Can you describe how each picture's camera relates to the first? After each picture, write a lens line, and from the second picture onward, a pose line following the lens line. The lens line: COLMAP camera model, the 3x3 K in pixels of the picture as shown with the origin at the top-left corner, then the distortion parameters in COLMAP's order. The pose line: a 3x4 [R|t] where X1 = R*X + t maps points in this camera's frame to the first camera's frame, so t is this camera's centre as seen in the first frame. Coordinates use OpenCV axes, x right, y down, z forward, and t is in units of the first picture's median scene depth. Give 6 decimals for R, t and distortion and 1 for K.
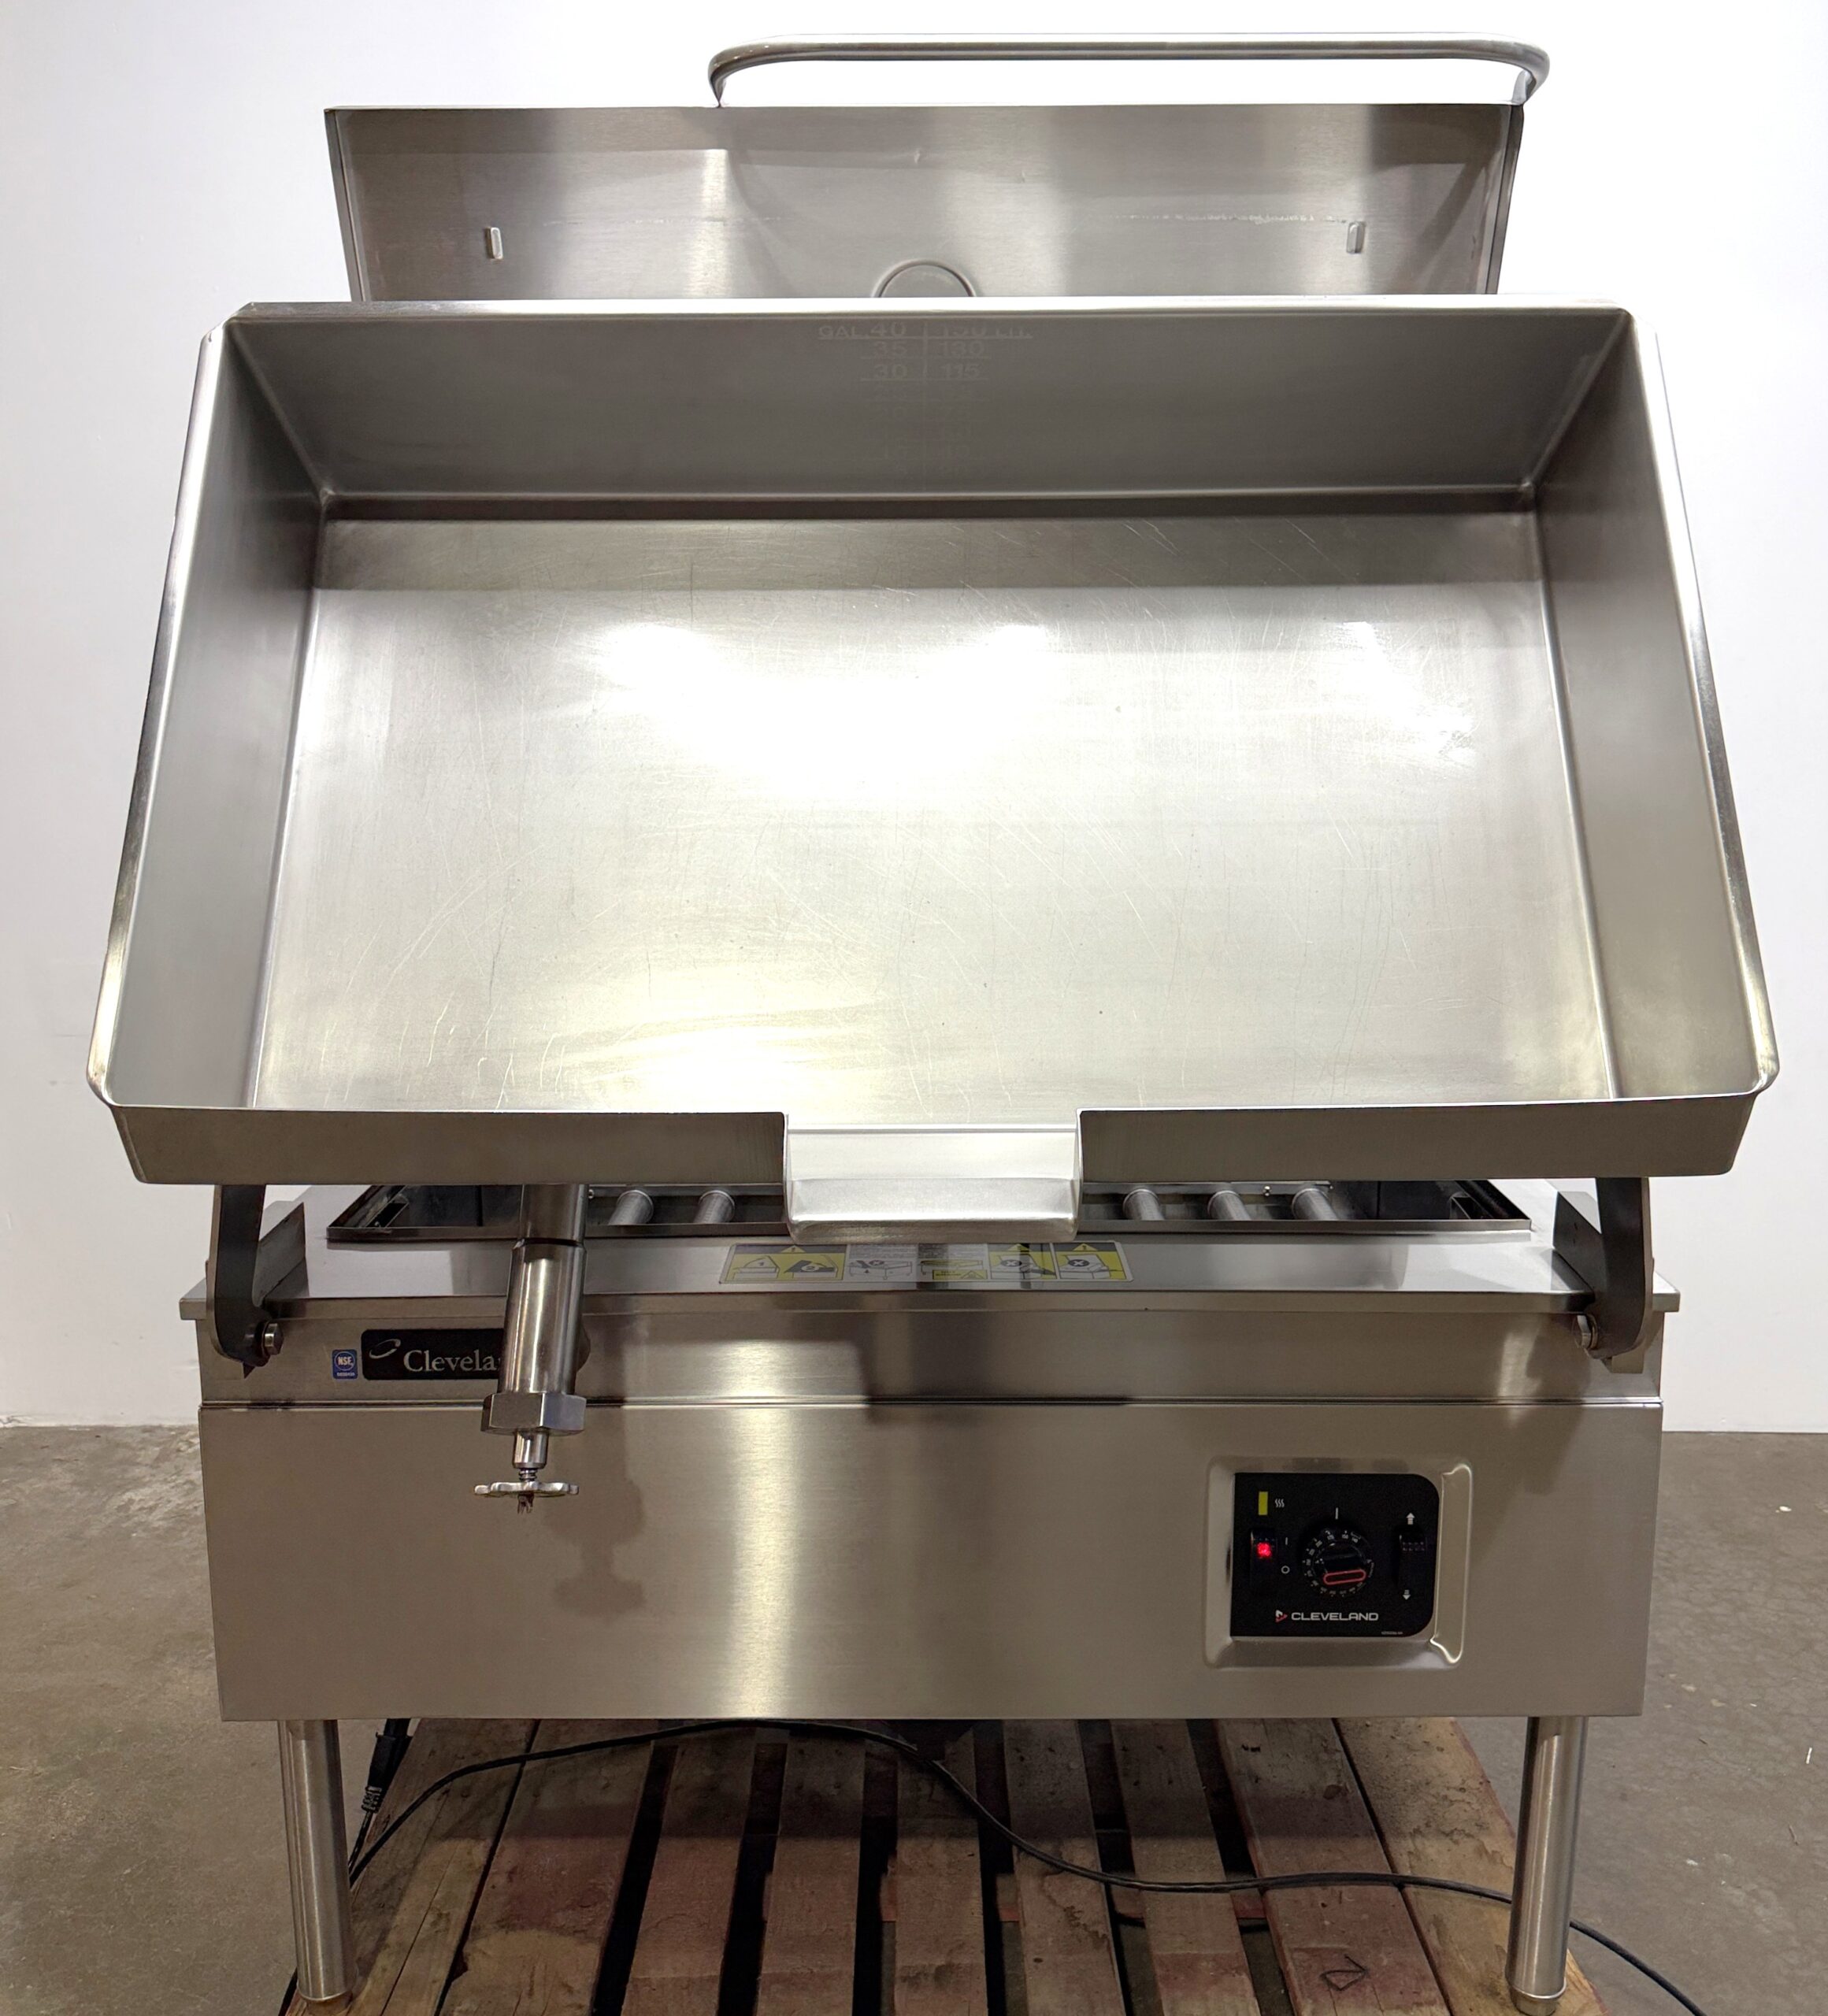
lens RADIAL K [[1764.4, 0, 908.4], [0, 1764.4, 946.6], [0, 0, 1]] dist [0.000829, 0.000035]
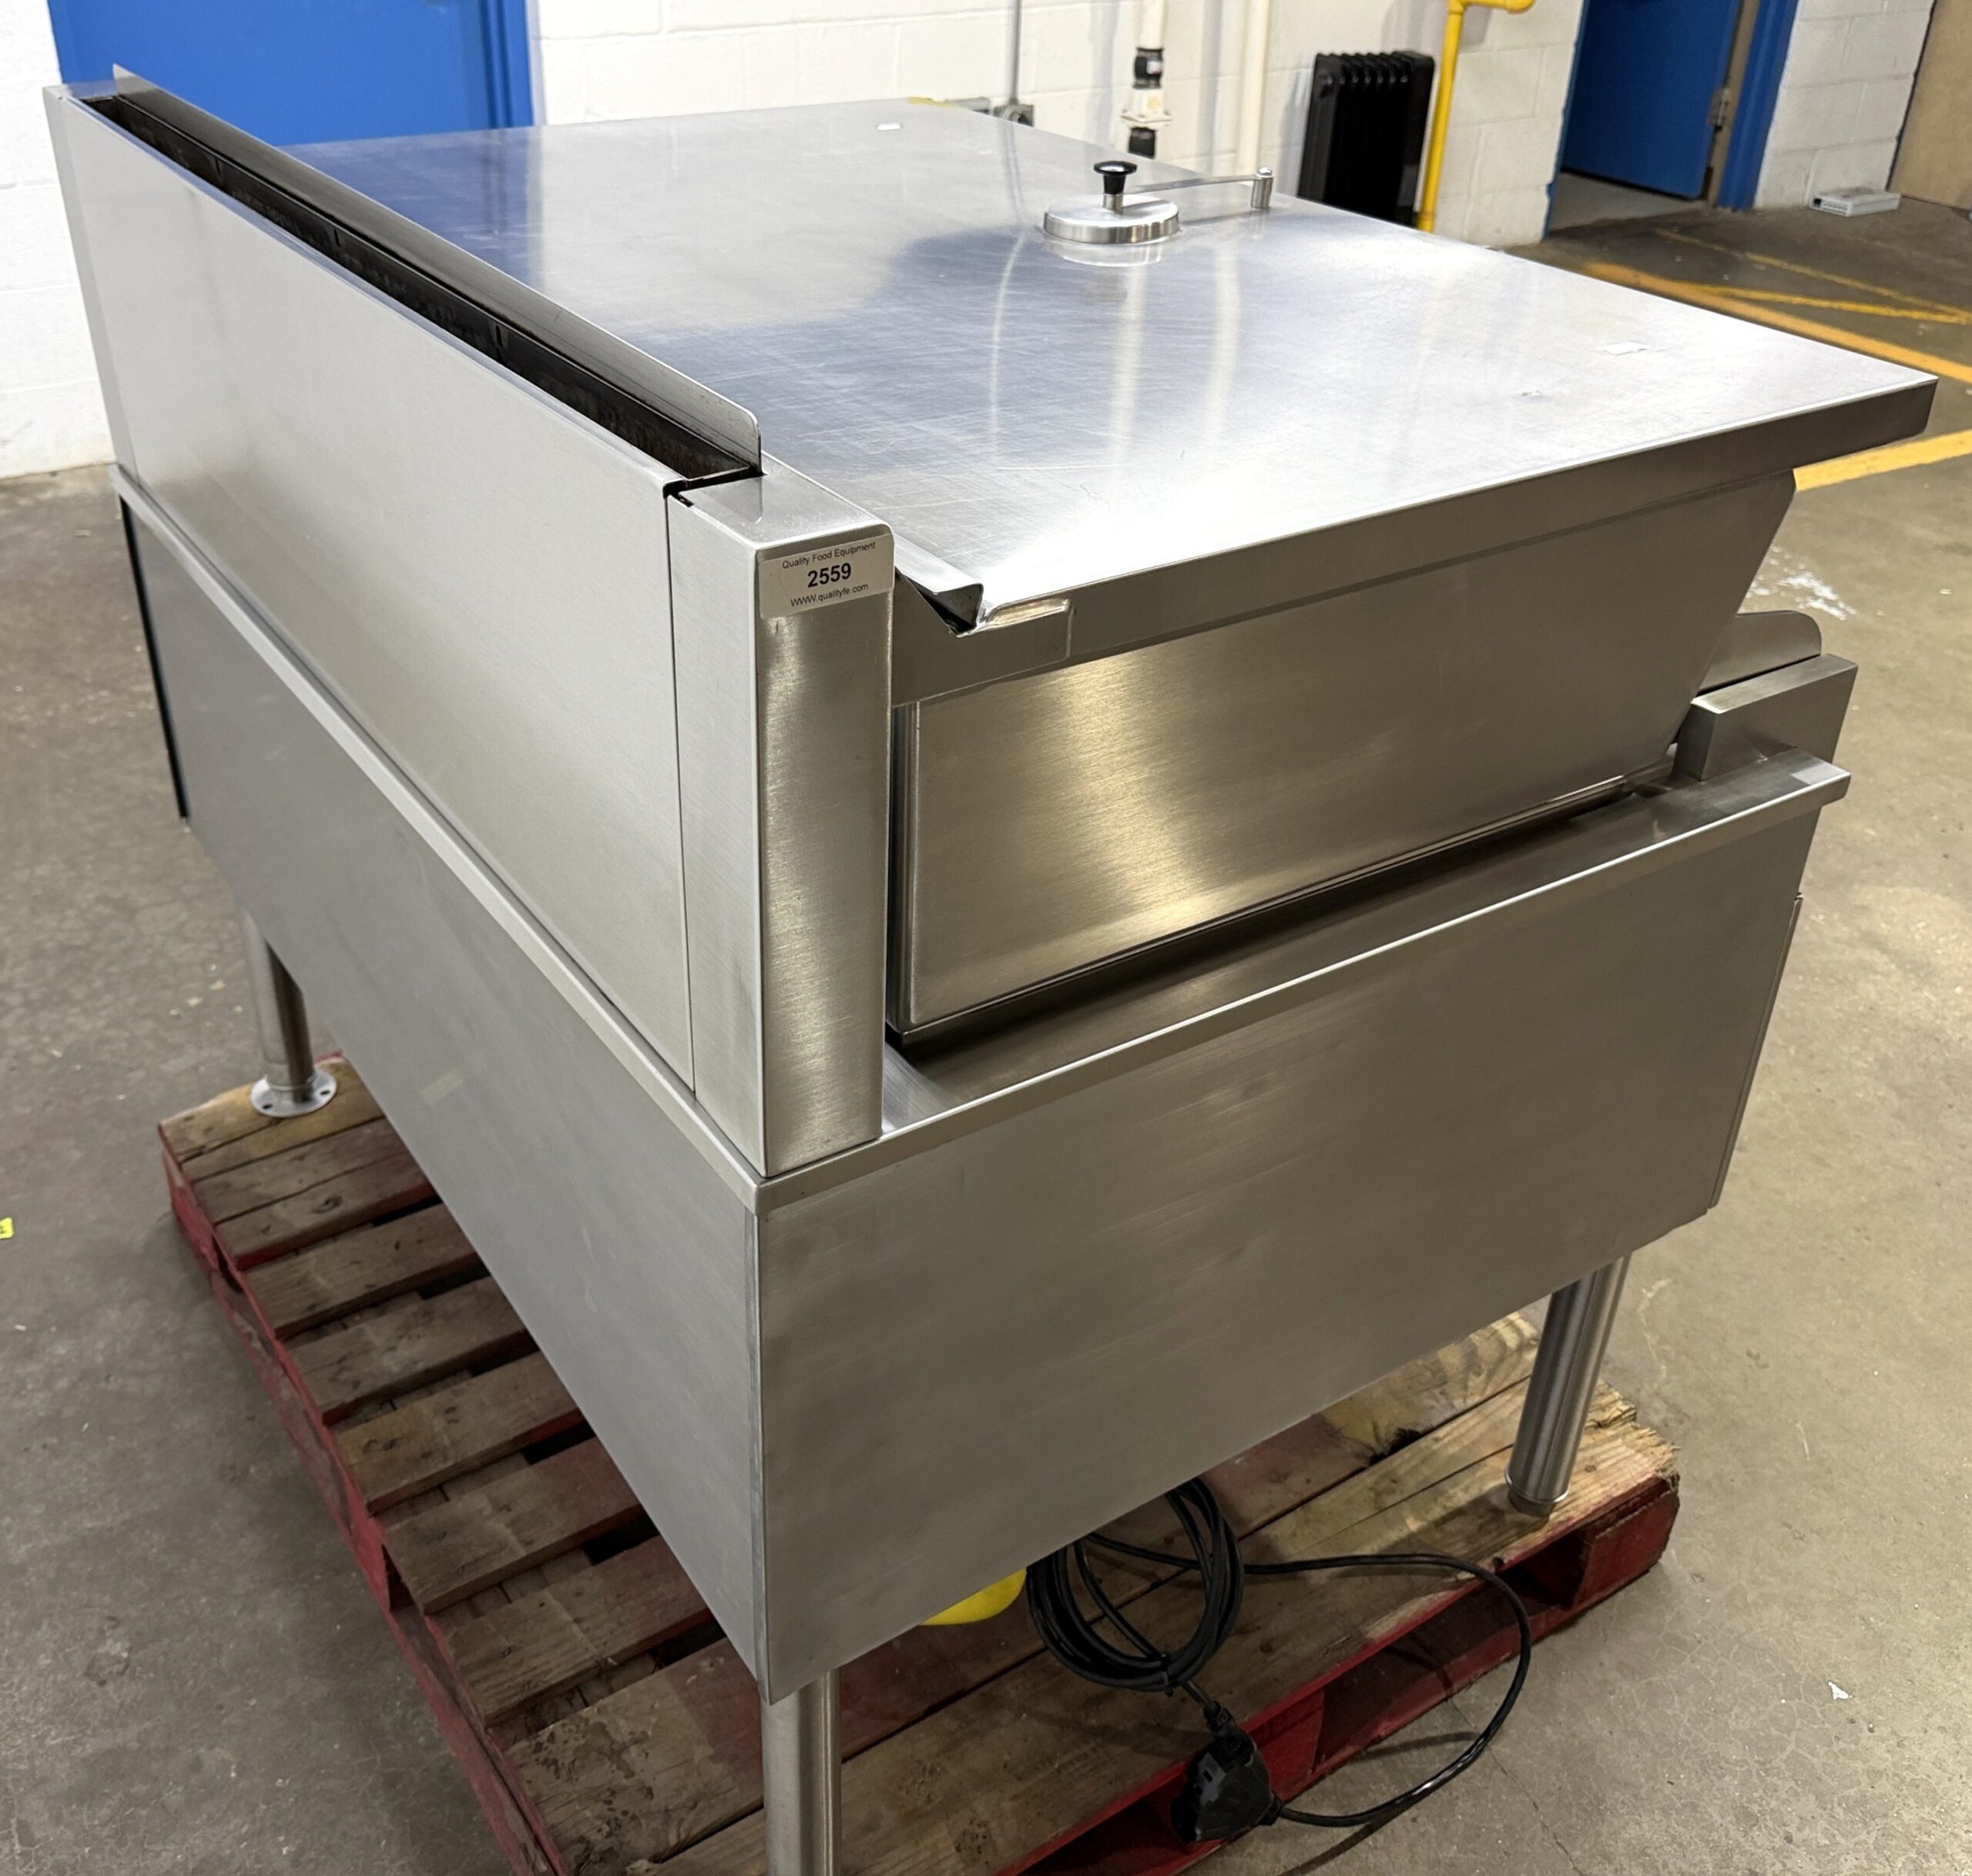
lens RADIAL K [[1973.4, 0, 902.6], [0, 1973.4, 894.6], [0, 0, 1]] dist [0.101689, -0.229627]
pose [[-0.544144, -0.432198, 0.719106, -0.736865], [0.123892, 0.806318, 0.578362, -0.290799], [-0.829794, 0.403803, -0.385207, 1.497949]]
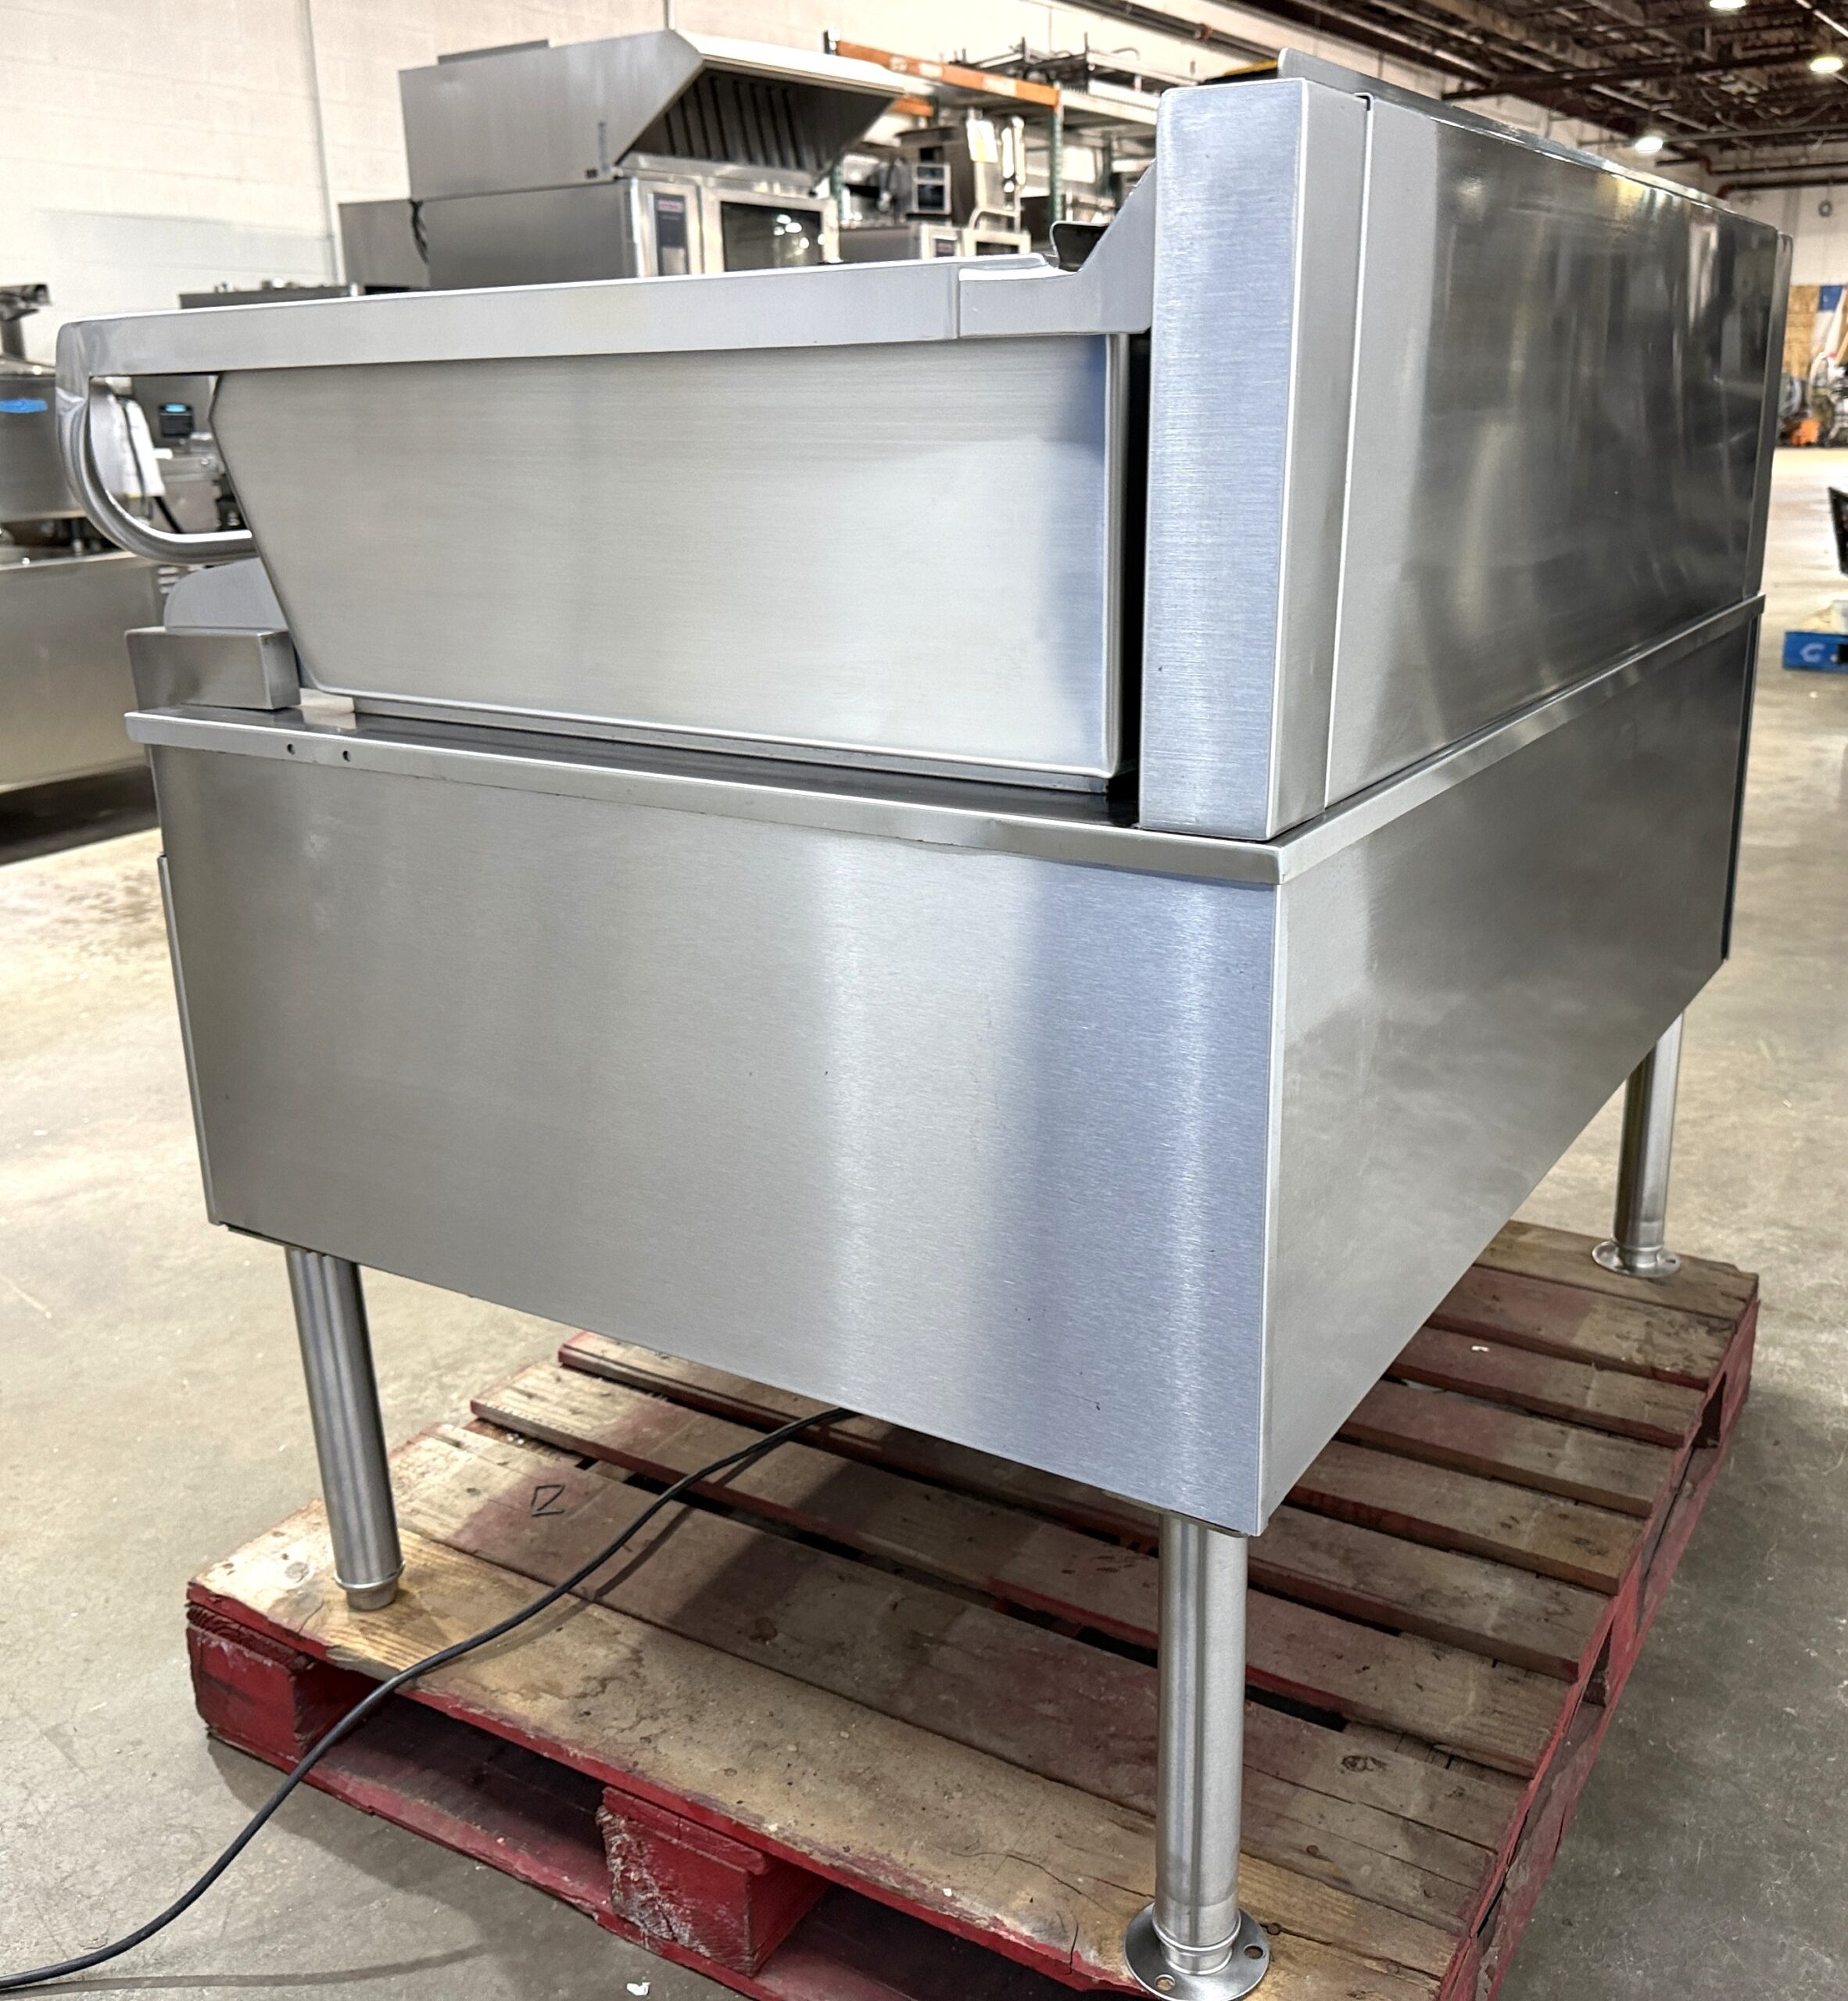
lens RADIAL K [[1910.4, 0, 1005.2], [0, 1910.4, 999.7], [0, 0, 1]] dist [0.006175, -0.009765]
pose [[-0.503548, 0.275755, -0.818779, 0.847244], [-0.123441, 0.915011, 0.384080, -0.063031], [0.855104, 0.294474, -0.426712, 1.515211]]
